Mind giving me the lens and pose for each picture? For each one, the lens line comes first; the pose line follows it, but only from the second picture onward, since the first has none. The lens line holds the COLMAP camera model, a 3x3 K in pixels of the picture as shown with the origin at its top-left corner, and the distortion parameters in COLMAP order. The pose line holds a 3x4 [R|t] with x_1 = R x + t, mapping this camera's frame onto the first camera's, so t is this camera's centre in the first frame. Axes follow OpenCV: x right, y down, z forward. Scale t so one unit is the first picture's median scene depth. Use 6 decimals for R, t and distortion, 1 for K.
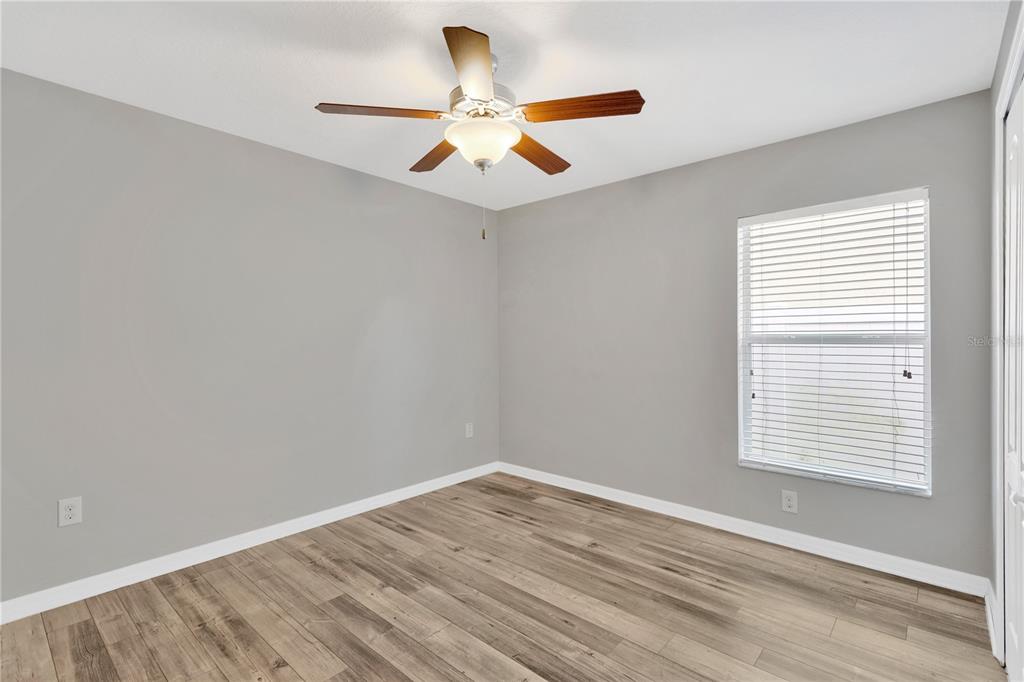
lens RADIAL K [[480.0, 0, 512.7], [0, 480.0, 340.9], [0, 0, 1]] dist [0.010267, 0.000496]
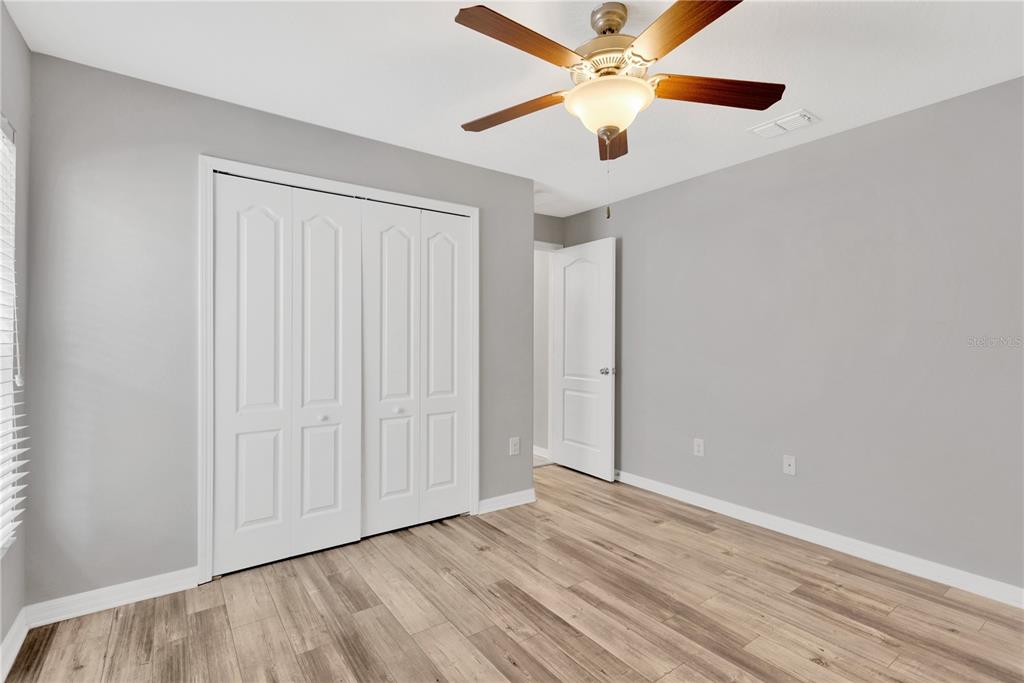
lens RADIAL K [[480.0, 0, 511.0], [0, 480.0, 343.1], [0, 0, 1]] dist [0.010267, 0.000496]
pose [[-0.974820, -0.002732, 0.222976, -0.079373], [-0.003020, 0.999995, -0.000952, 0.017530], [-0.222973, -0.001602, -0.974823, 2.021774]]
